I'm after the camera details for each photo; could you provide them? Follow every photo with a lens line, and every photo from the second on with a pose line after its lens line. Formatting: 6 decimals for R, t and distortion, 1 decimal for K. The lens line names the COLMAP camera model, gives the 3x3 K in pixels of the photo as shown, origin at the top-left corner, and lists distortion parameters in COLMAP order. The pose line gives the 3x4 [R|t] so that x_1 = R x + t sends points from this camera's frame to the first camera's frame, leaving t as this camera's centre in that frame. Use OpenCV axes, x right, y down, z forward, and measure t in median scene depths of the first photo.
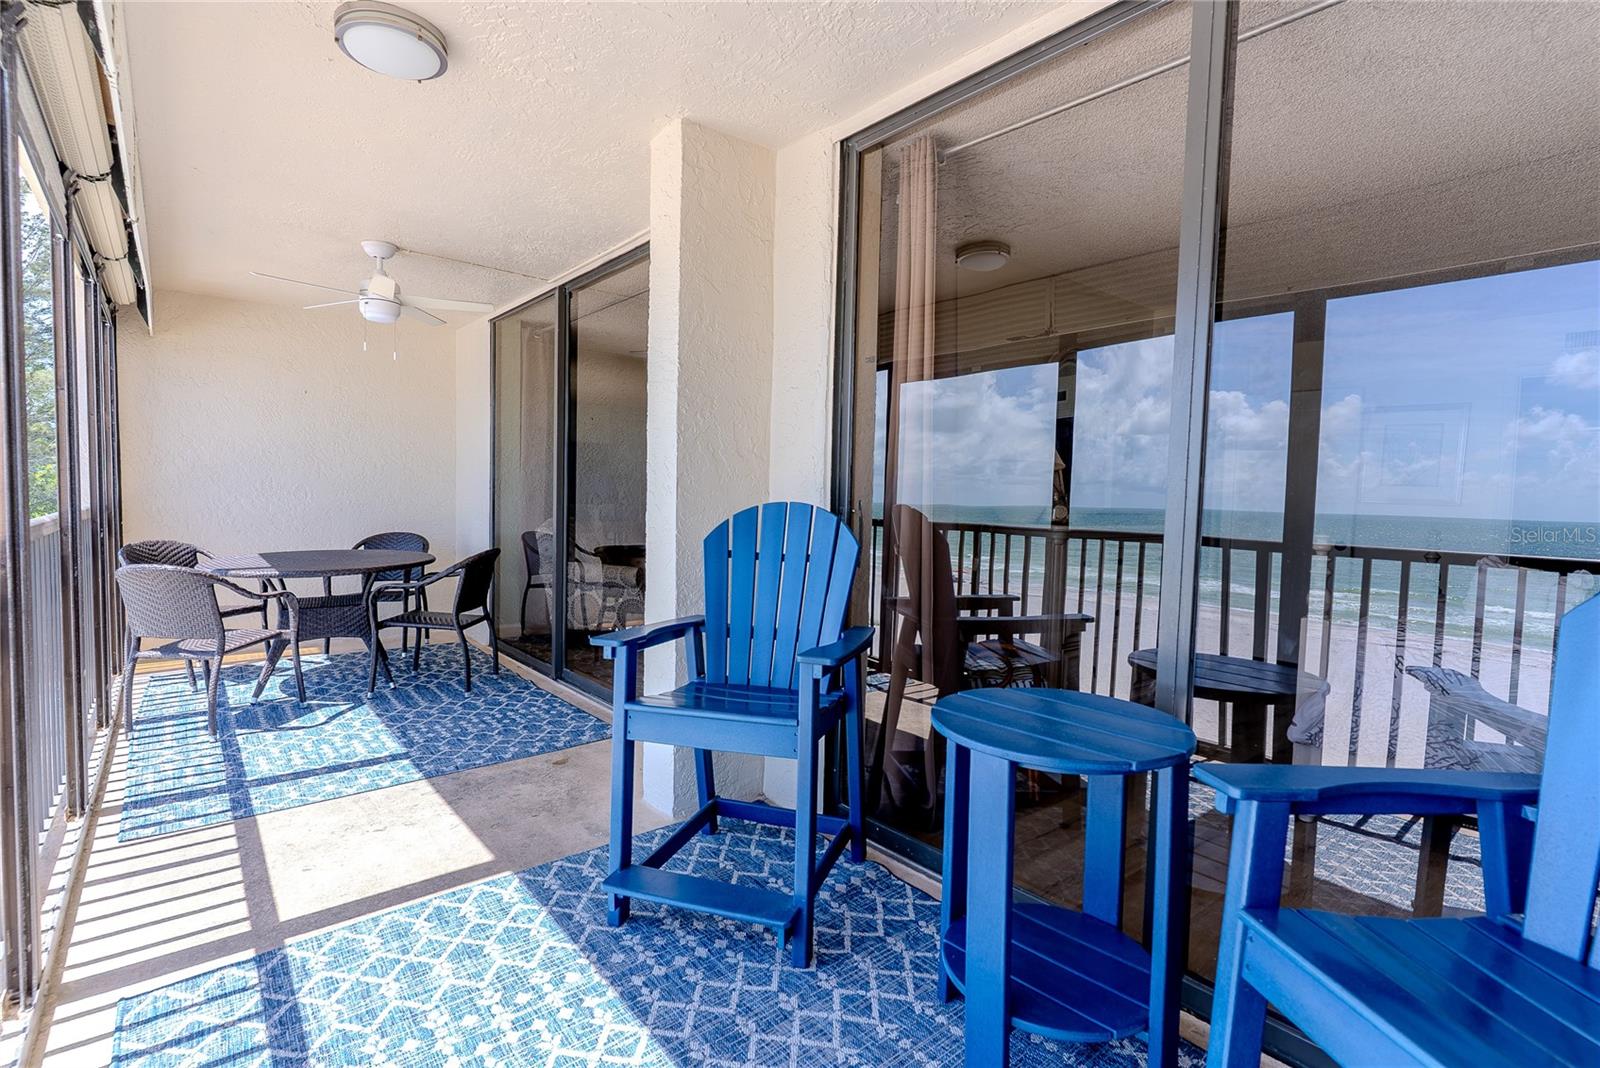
lens RADIAL K [[802.8, 0, 800.0], [0, 802.8, 534.0], [0, 0, 1]] dist [0.025116, -0.001105]
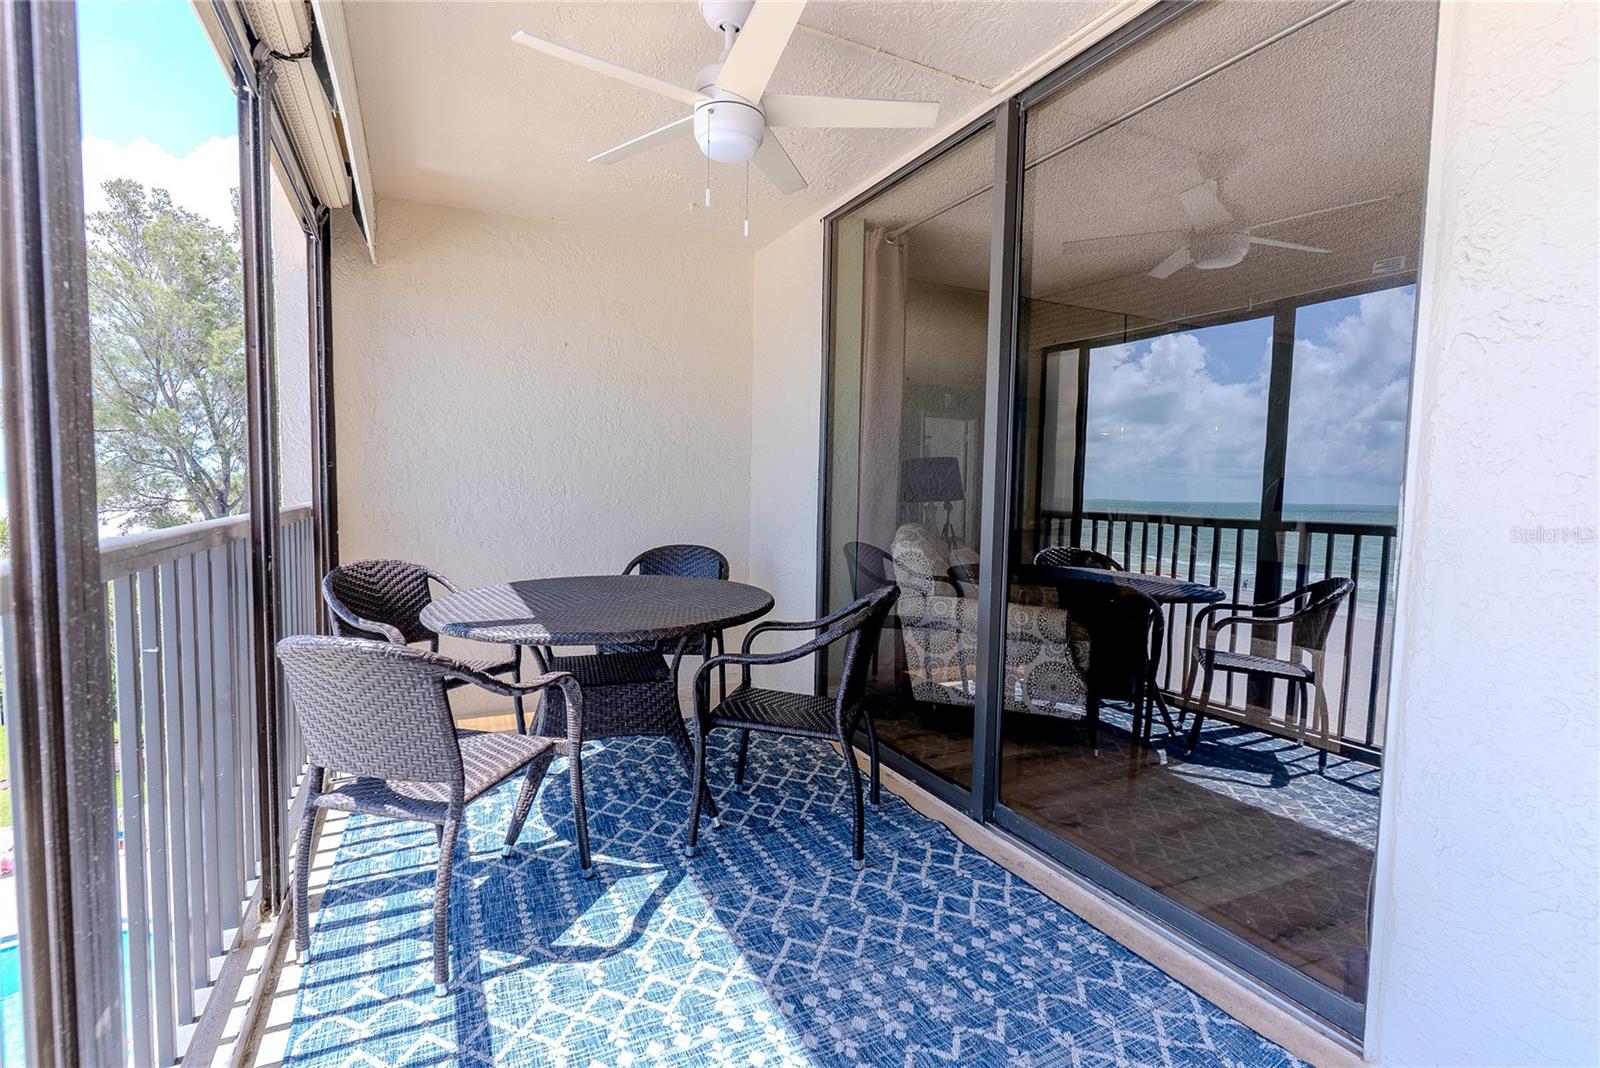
lens RADIAL K [[763.5, 0, 801.9], [0, 763.5, 532.8], [0, 0, 1]] dist [0.003261, -0.000033]
pose [[0.980011, 0.009674, -0.198708, -0.369601], [-0.008111, 0.999929, 0.008675, -0.027203], [0.198777, -0.006890, 0.980020, 0.523072]]
